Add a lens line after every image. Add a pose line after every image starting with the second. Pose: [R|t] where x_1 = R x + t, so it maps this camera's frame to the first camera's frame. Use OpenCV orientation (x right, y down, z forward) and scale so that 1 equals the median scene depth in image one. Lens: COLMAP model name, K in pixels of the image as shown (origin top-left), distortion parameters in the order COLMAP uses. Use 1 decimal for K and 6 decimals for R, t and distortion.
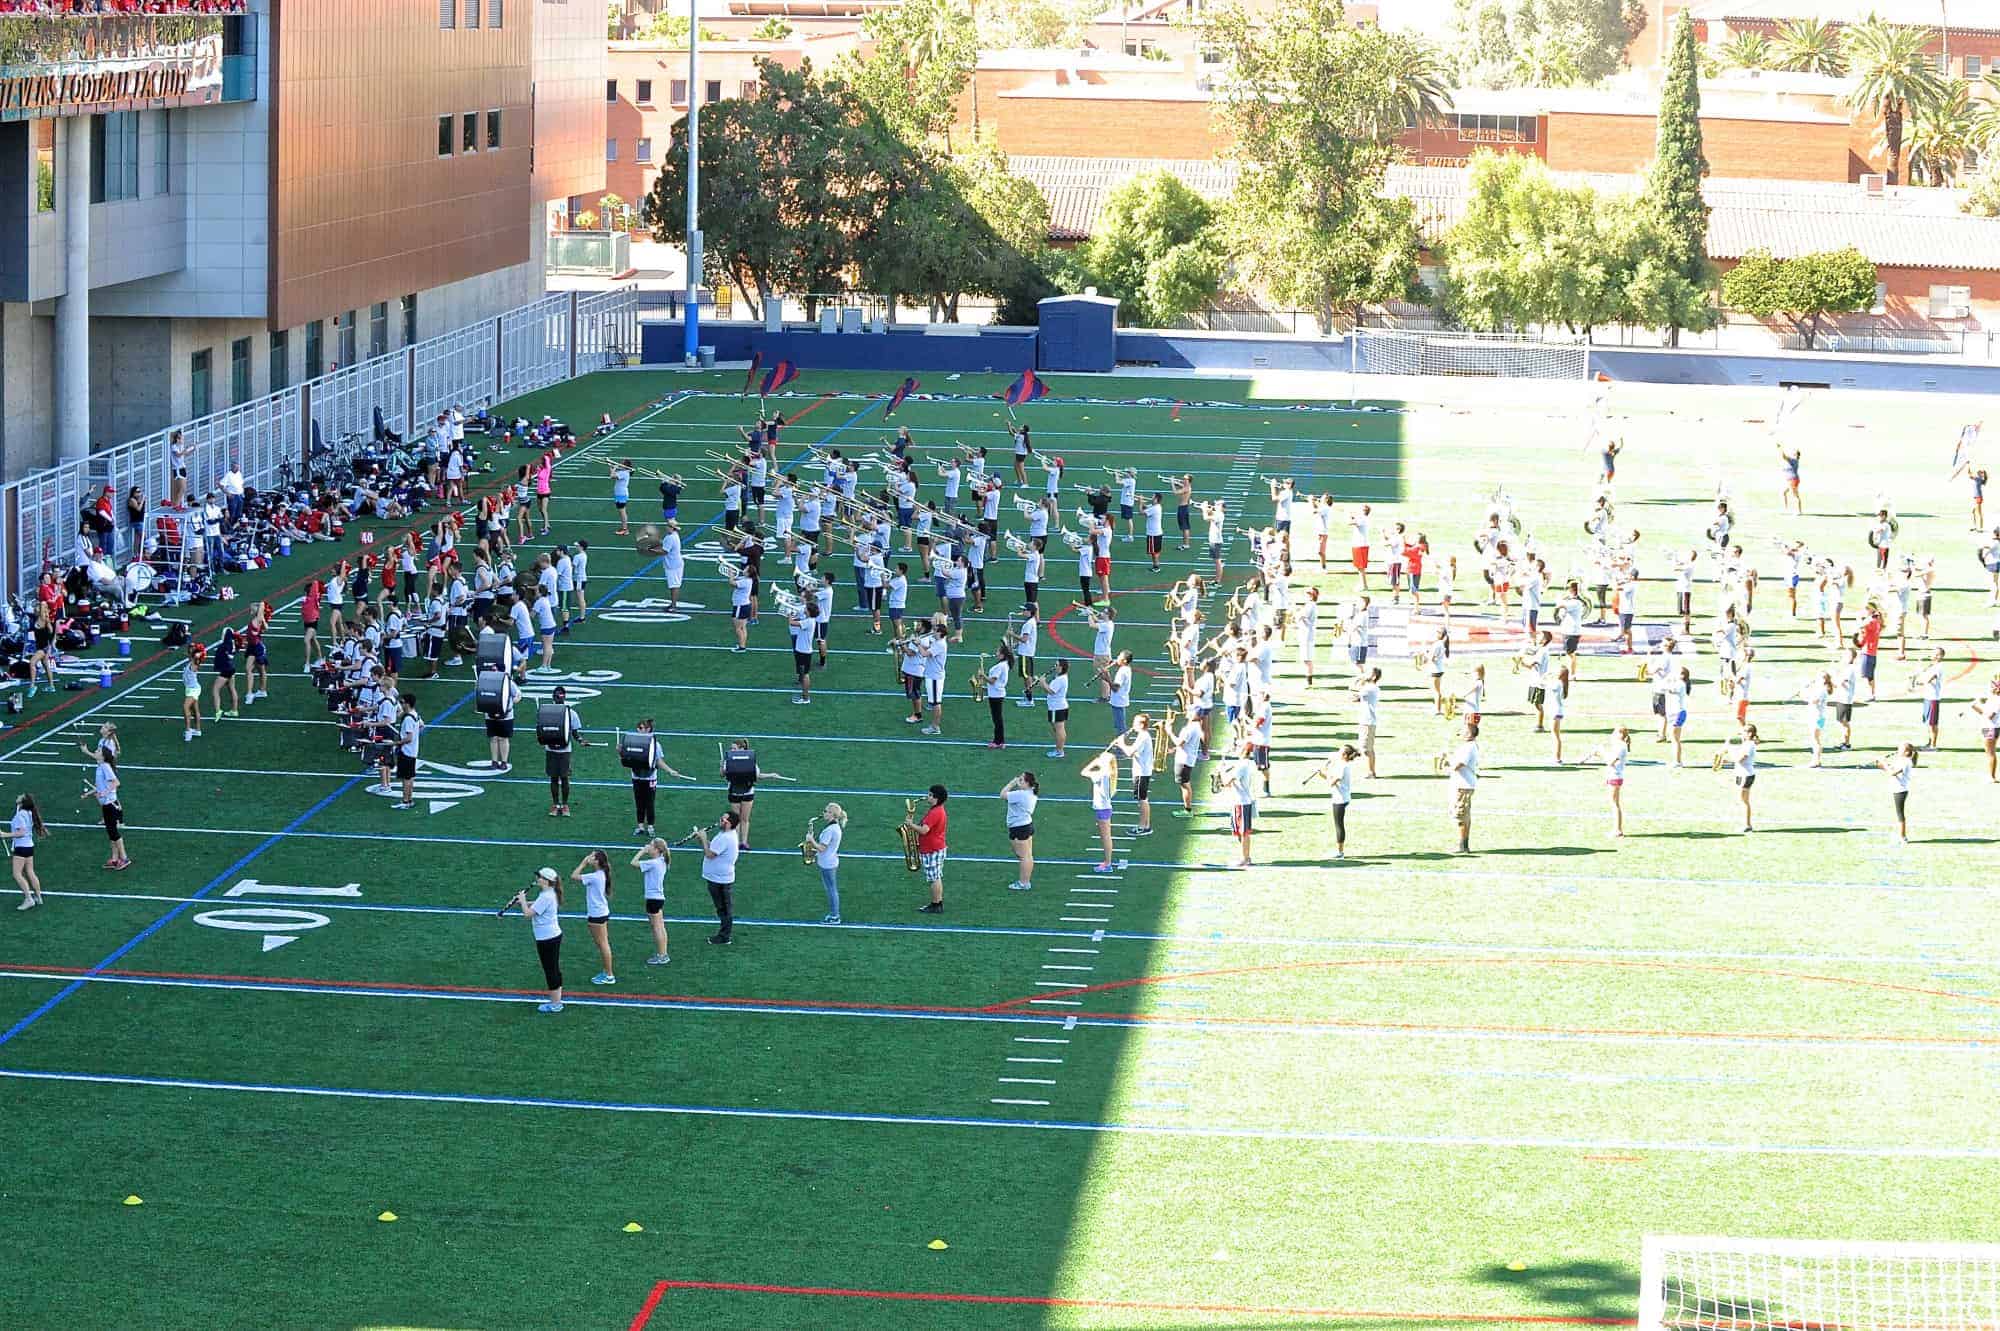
lens RADIAL K [[4020.8, 0, 1007.3], [0, 4020.8, 692.4], [0, 0, 1]] dist [-0.359798, -0.144249]
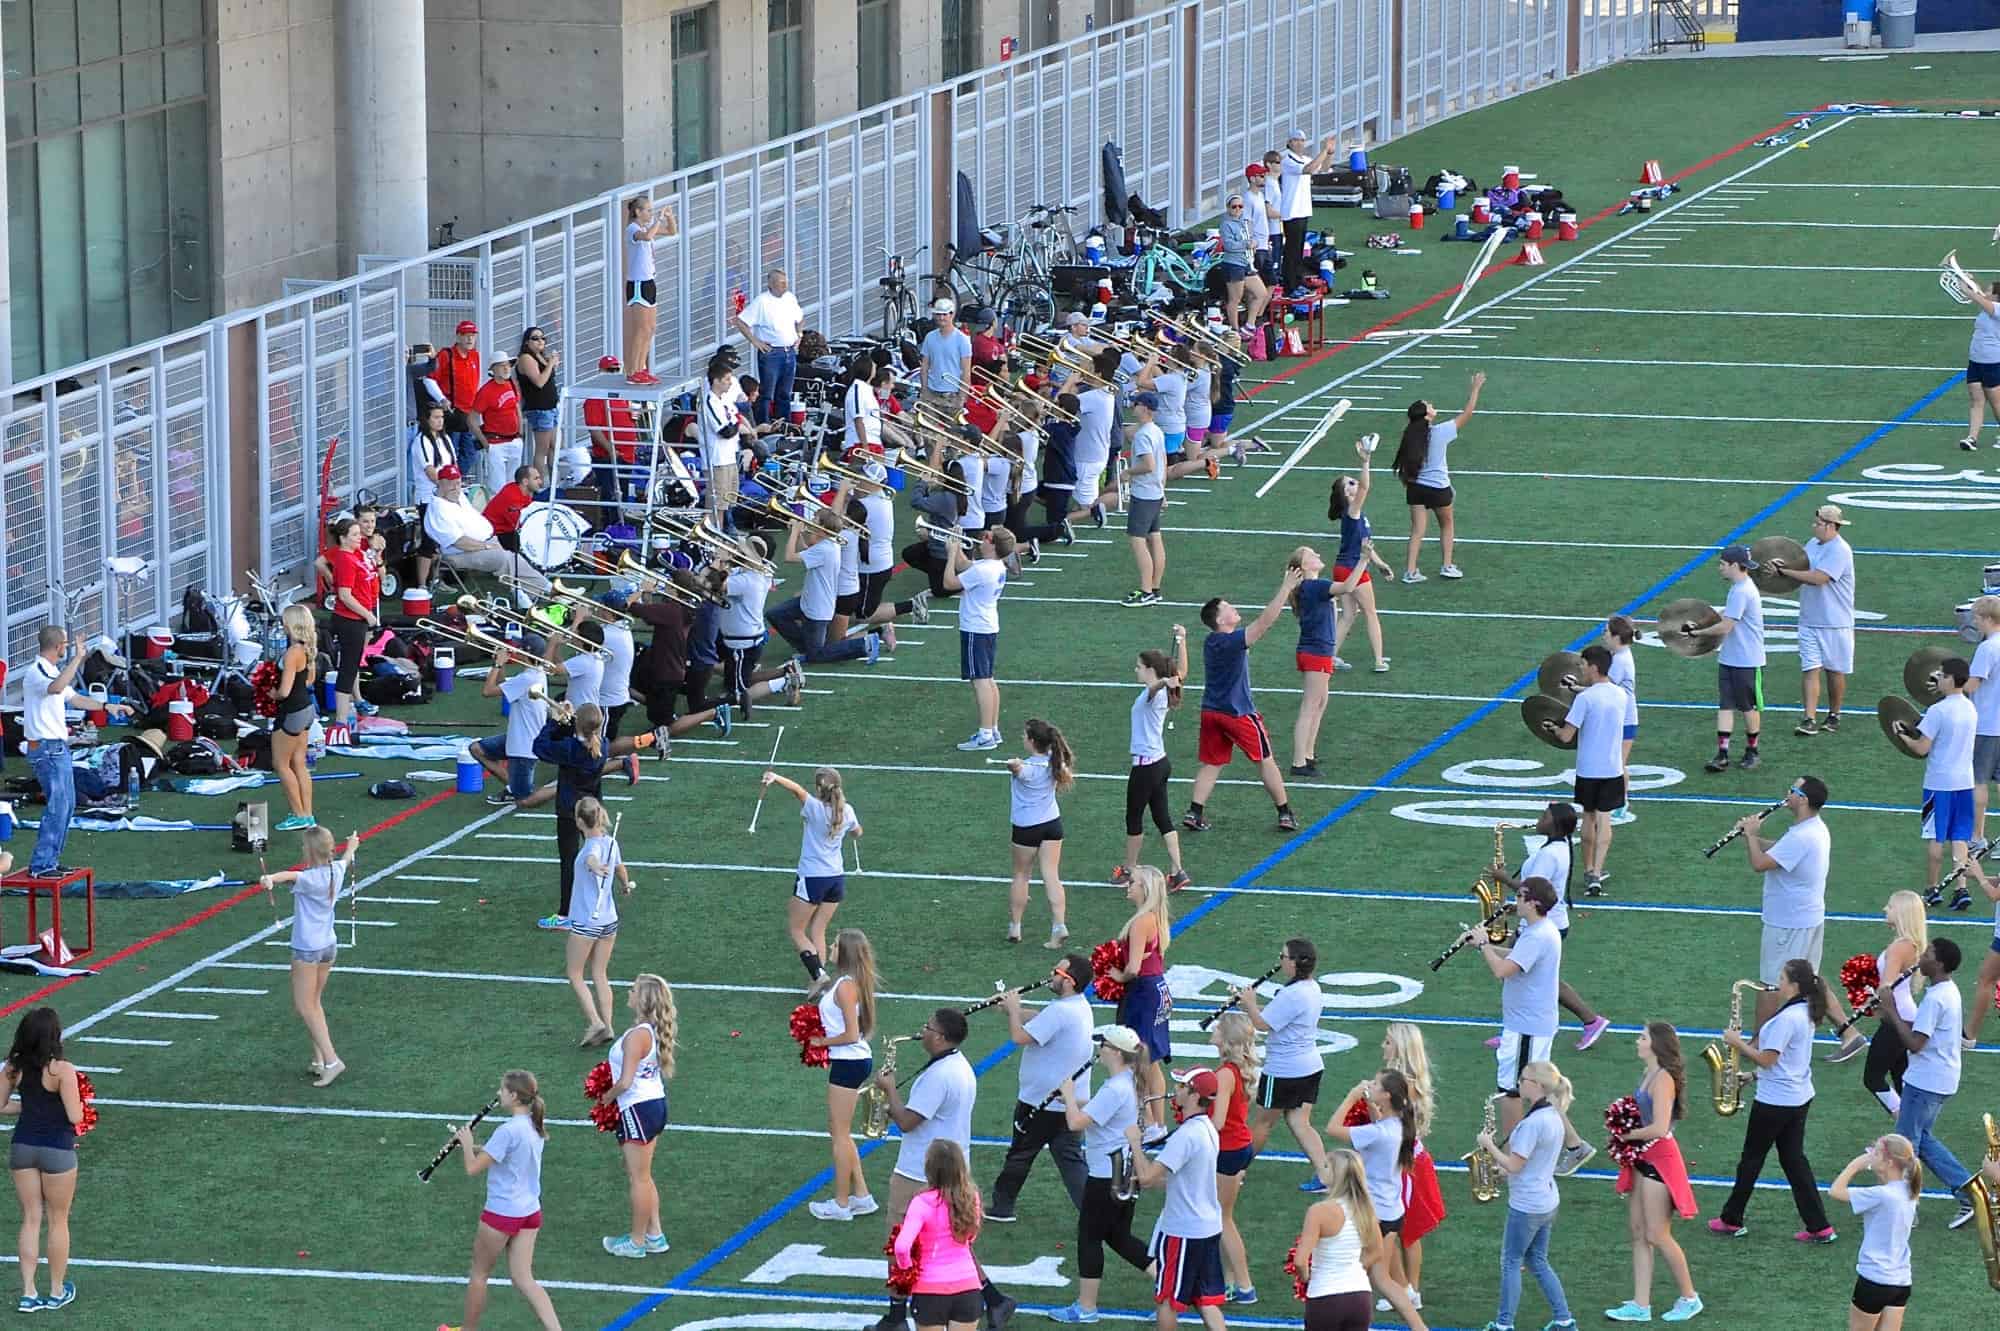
lens RADIAL K [[7219.2, 0, 1000.0], [0, 7219.2, 665.5], [0, 0, 1]] dist [0.559267, 1.826602]
pose [[0.981555, 0.003384, -0.191149, -0.020968], [-0.008980, 0.999556, -0.028420, 0.006835], [0.190968, 0.029612, 0.981149, 0.236935]]
